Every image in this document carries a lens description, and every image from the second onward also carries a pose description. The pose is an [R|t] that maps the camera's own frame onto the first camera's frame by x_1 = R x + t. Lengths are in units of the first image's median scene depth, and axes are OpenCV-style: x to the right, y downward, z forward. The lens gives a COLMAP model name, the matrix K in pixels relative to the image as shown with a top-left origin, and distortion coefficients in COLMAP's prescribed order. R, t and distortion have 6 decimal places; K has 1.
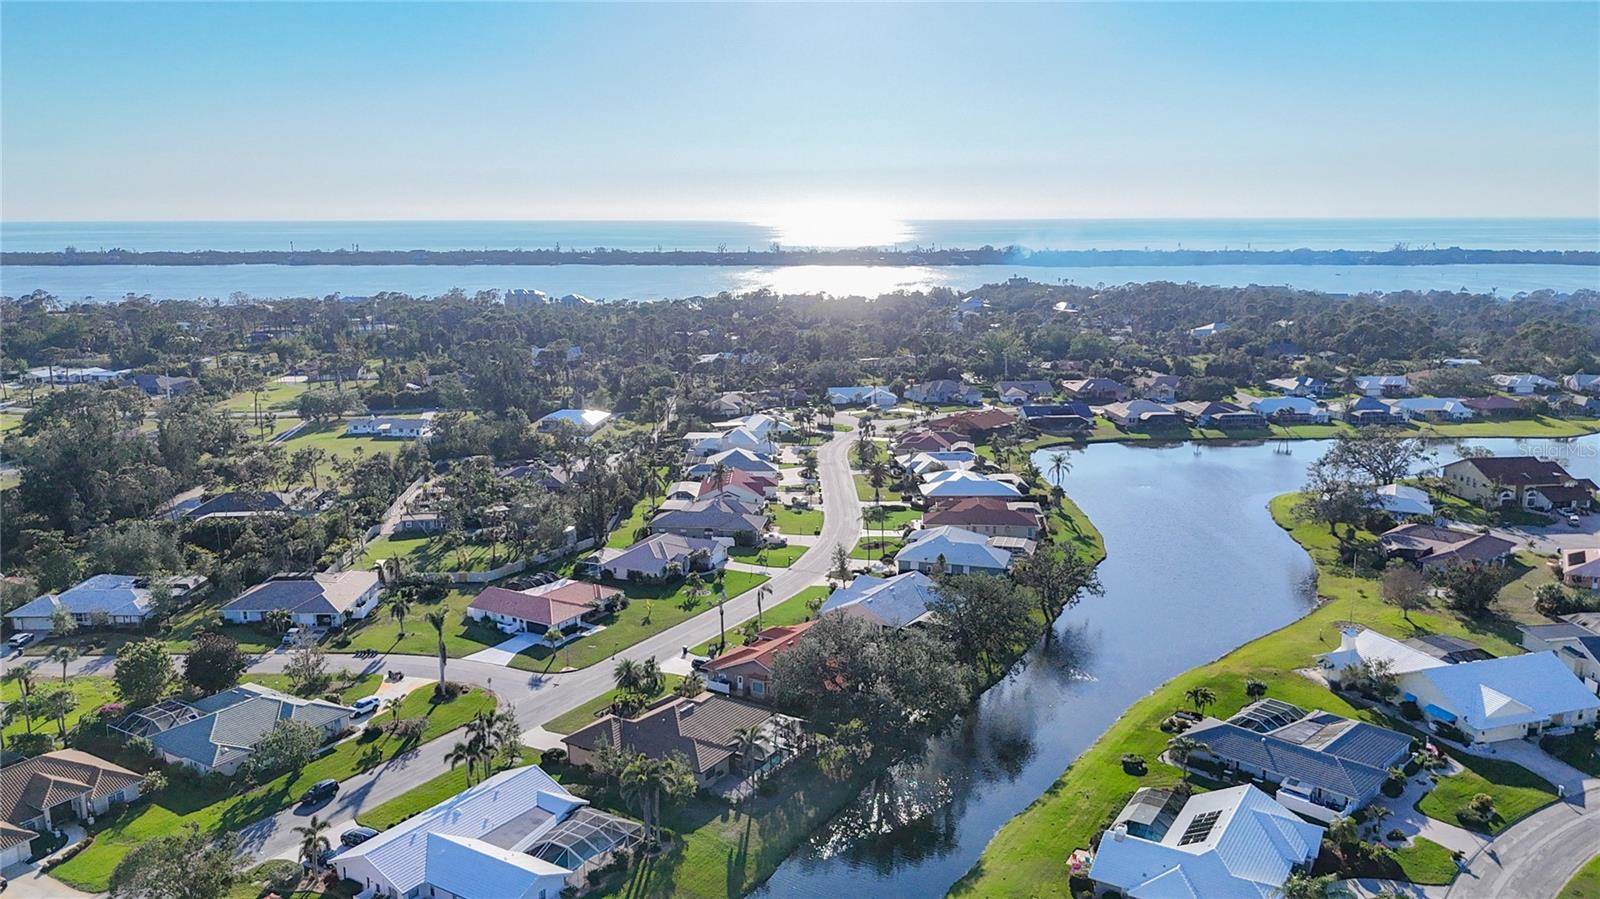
lens RADIAL K [[1200.6, 0, 796.8], [0, 1200.6, 445.8], [0, 0, 1]] dist [0.039387, -0.050542]
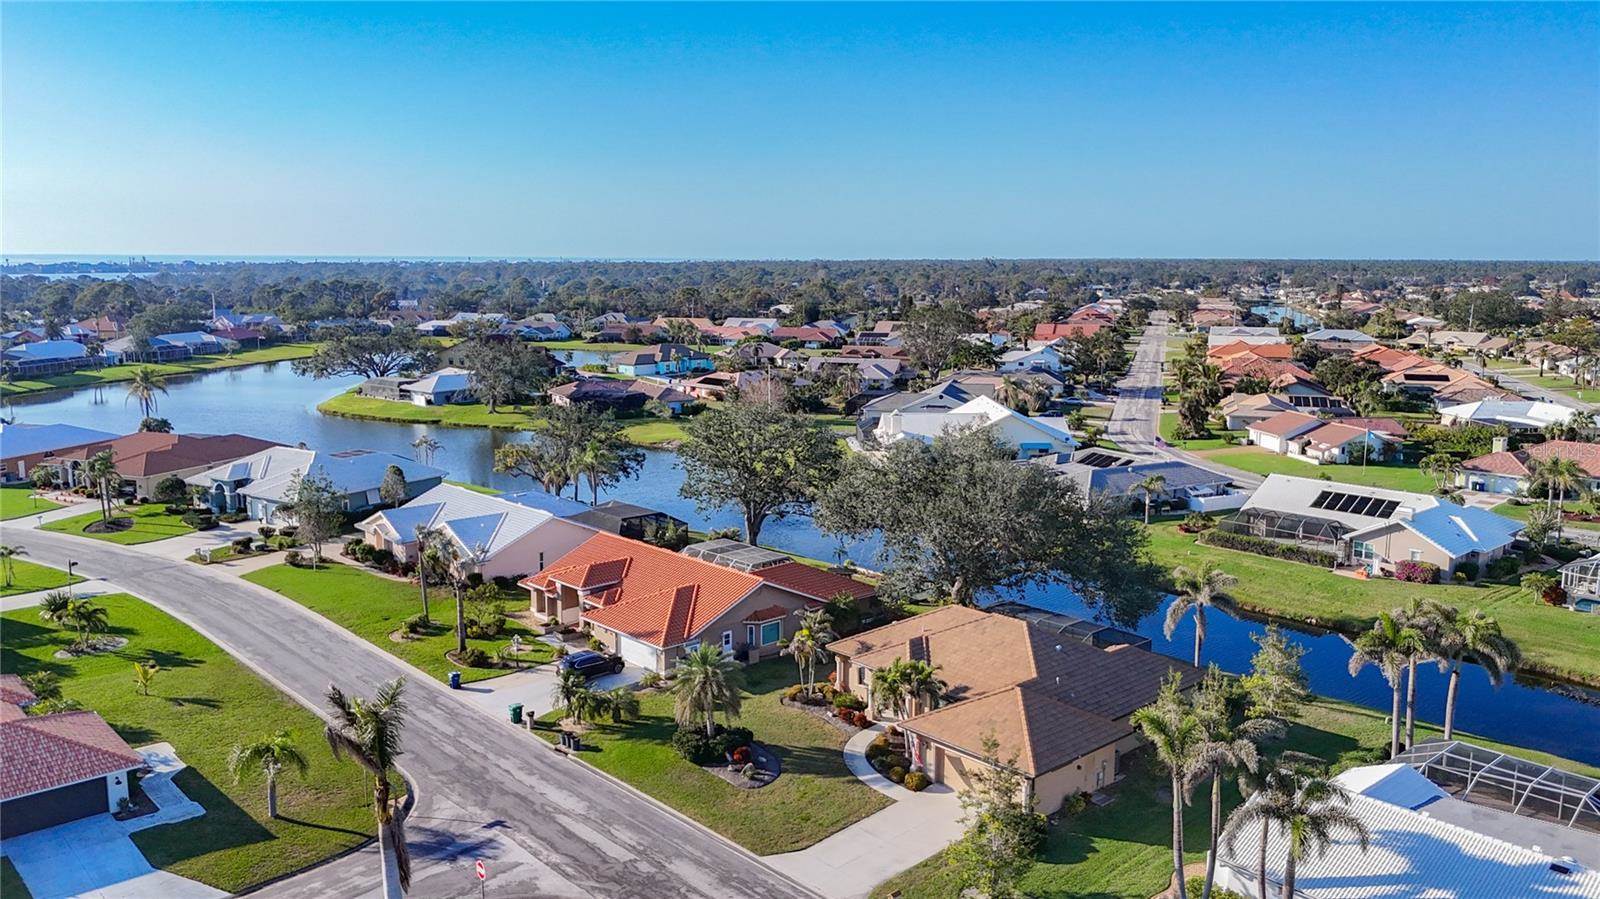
lens RADIAL K [[1200.6, 0, 811.1], [0, 1200.6, 448.9], [0, 0, 1]] dist [0.039387, -0.050542]
pose [[0.288170, -0.152091, 0.945424, -0.412158], [0.174531, 0.979111, 0.104312, 0.057407], [-0.941540, 0.134946, 0.308695, 0.655462]]
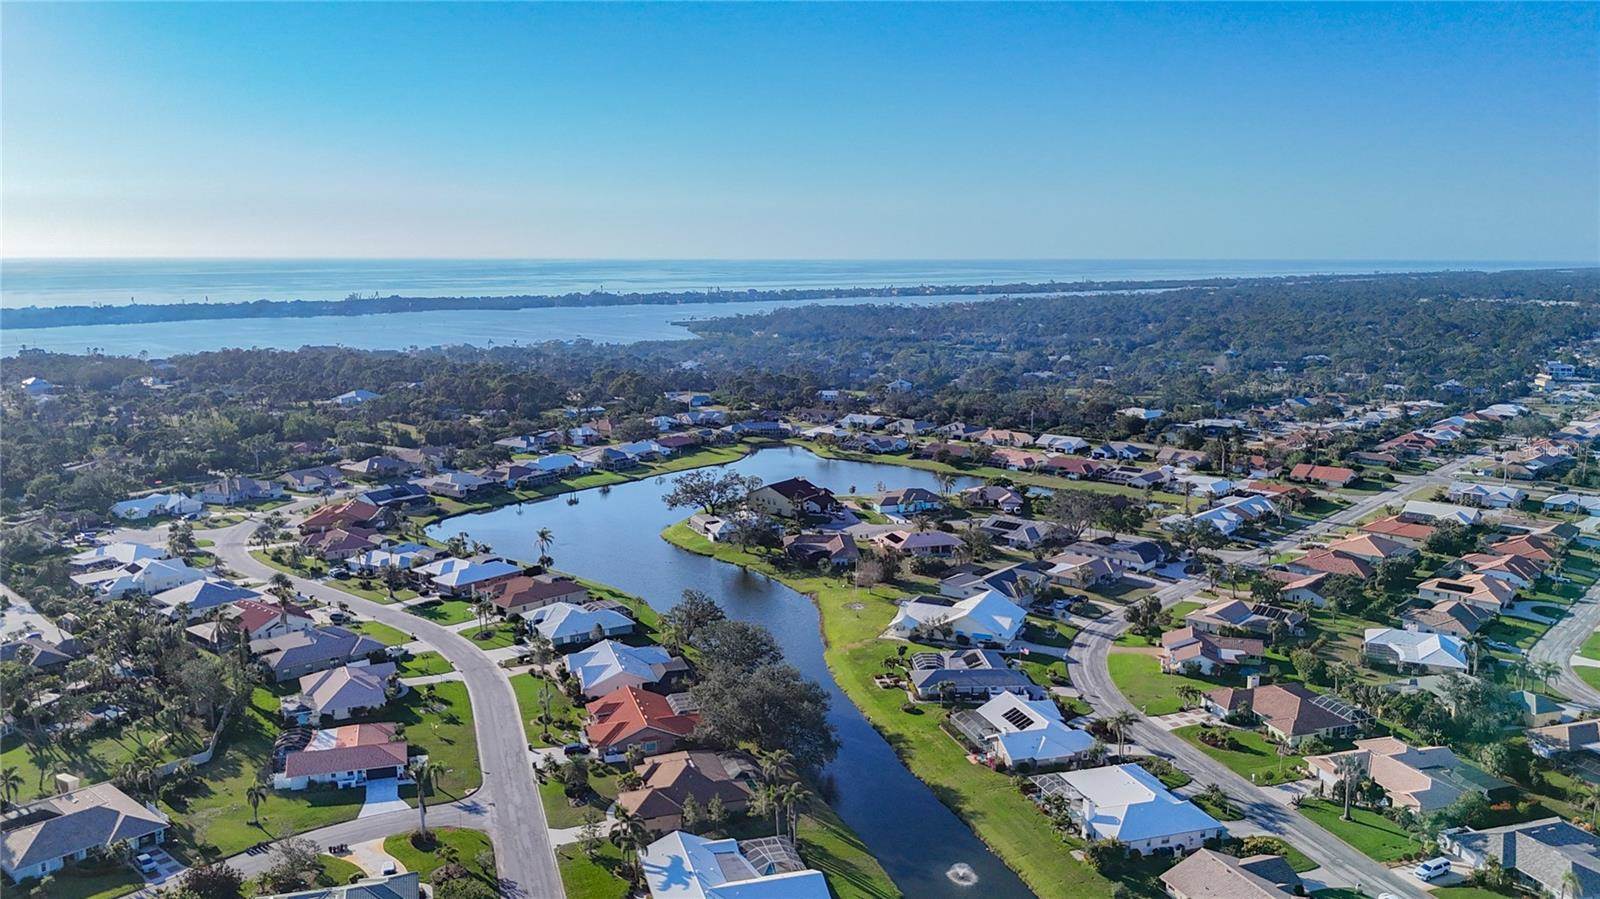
lens RADIAL K [[1200.6, 0, 798.8], [0, 1200.6, 460.8], [0, 0, 1]] dist [0.039387, -0.050542]
pose [[0.673458, -0.122859, 0.728944, -0.647465], [0.141385, 0.989296, 0.036116, -0.092532], [-0.725579, 0.078739, 0.683619, 0.013596]]
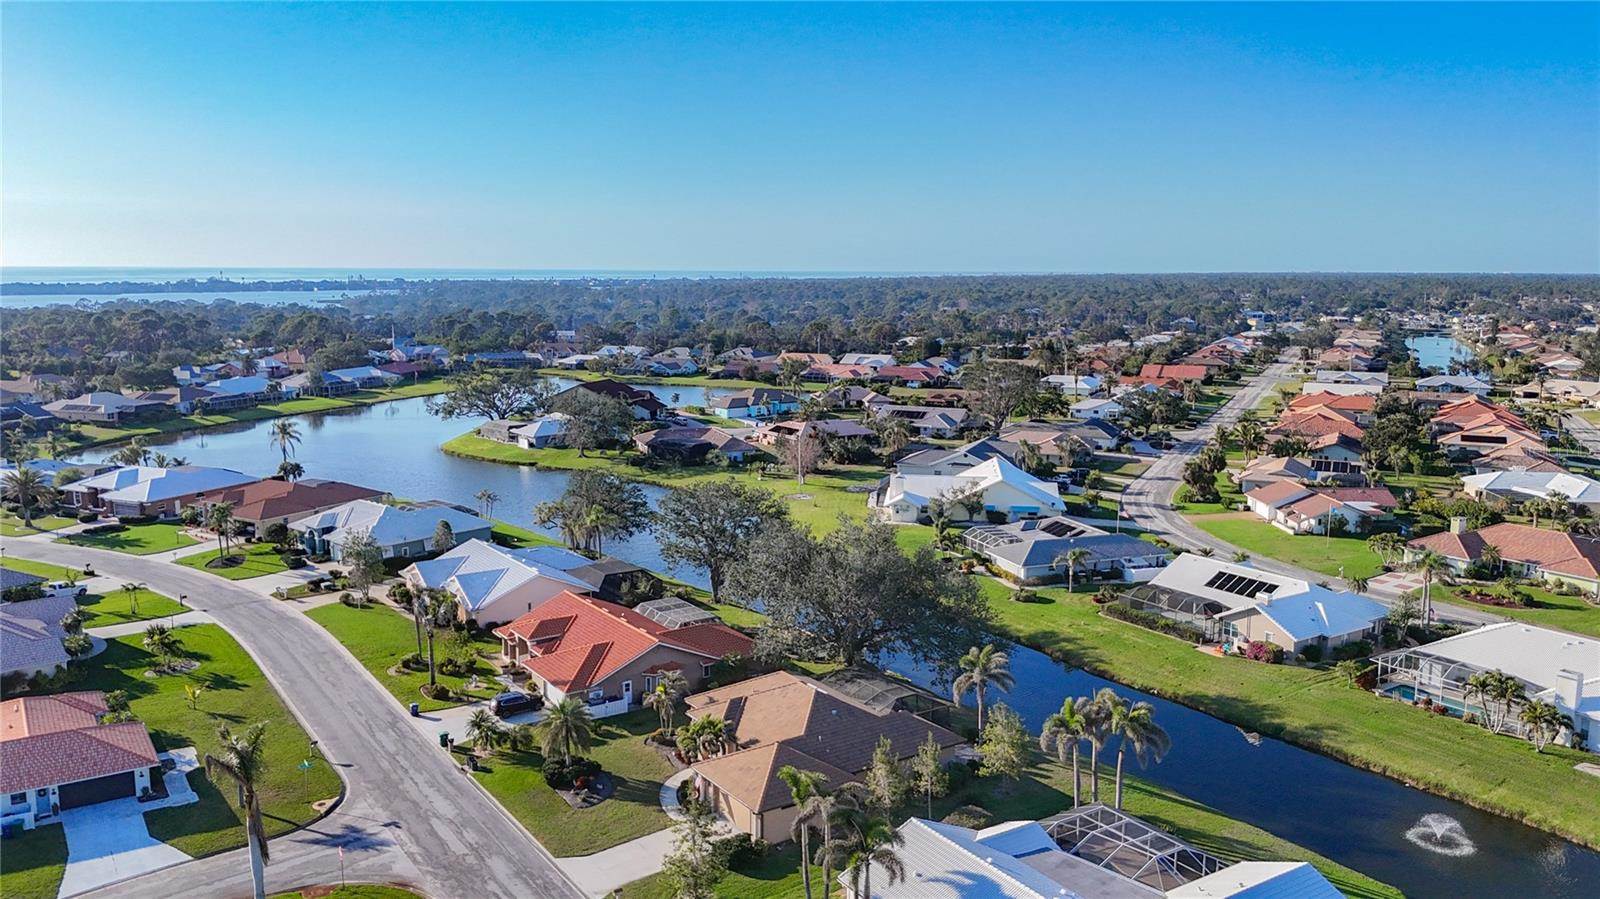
lens RADIAL K [[1200.6, 0, 810.9], [0, 1200.6, 442.2], [0, 0, 1]] dist [0.039387, -0.050542]
pose [[0.427091, -0.129404, 0.894901, -0.458637], [0.165857, 0.984126, 0.063151, 0.035354], [-0.888867, 0.121454, 0.441774, 0.505560]]
